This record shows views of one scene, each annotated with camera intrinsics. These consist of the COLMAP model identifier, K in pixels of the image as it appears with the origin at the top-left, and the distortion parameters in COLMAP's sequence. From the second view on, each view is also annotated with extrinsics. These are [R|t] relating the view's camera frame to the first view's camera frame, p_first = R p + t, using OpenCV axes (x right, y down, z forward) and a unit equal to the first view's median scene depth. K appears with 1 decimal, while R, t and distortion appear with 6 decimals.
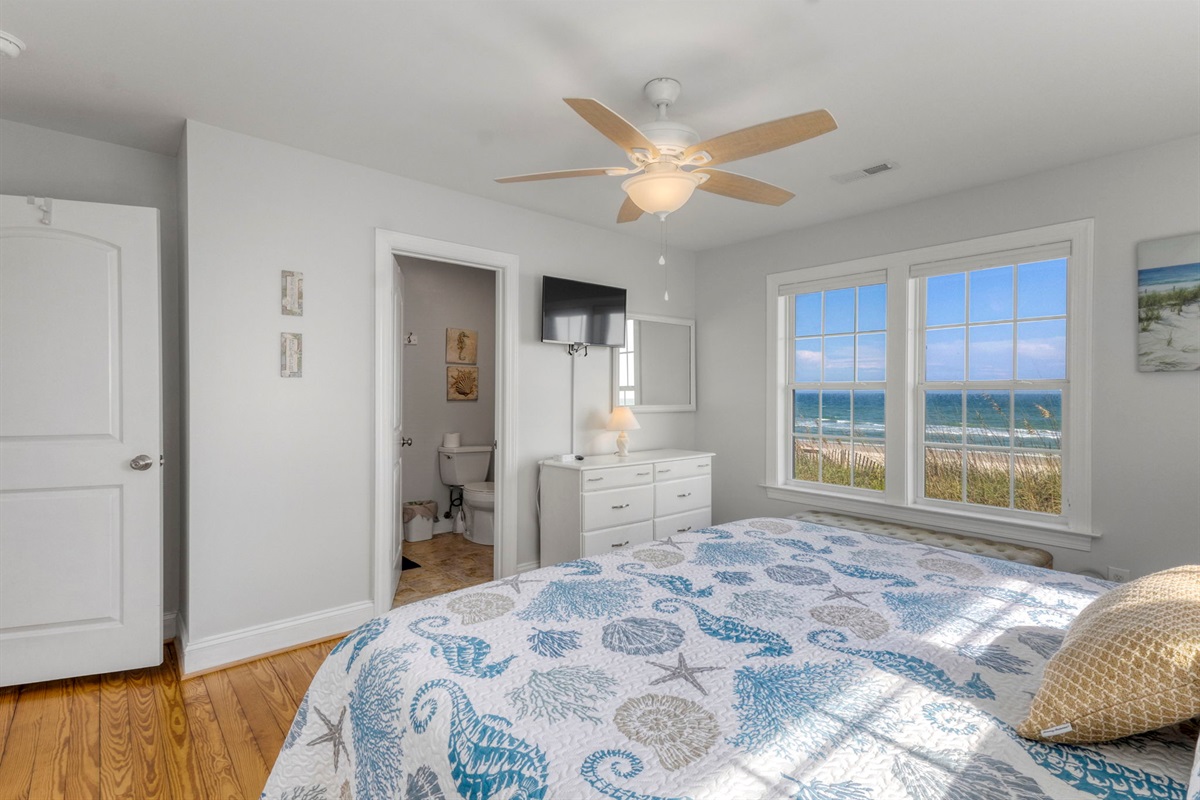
lens RADIAL K [[578.3, 0, 599.5], [0, 578.3, 398.1], [0, 0, 1]] dist [-0.001135, -0.000031]
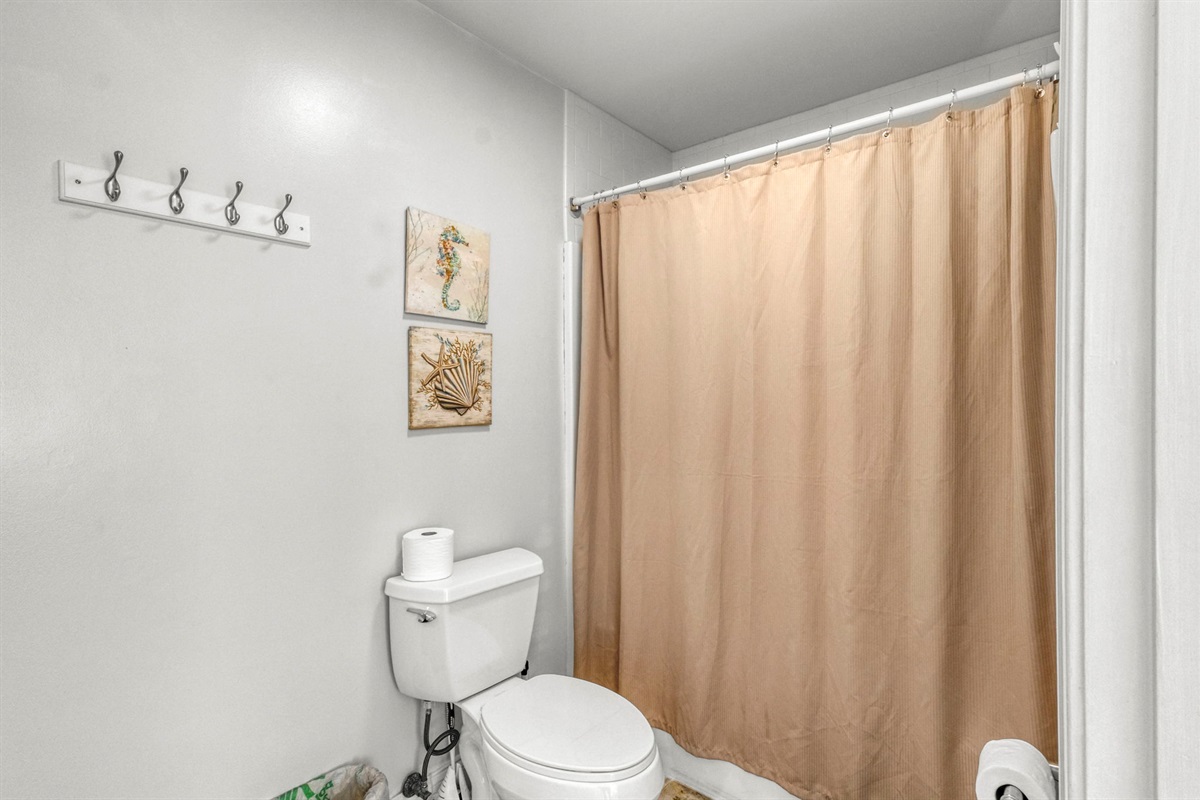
lens RADIAL K [[578.3, 0, 601.6], [0, 578.3, 397.7], [0, 0, 1]] dist [-0.001135, -0.000031]
pose [[0.984313, -0.006104, 0.176326, -0.212369], [0.006331, 0.999980, -0.000723, -0.013100], [-0.176318, 0.001828, 0.984331, 0.654616]]
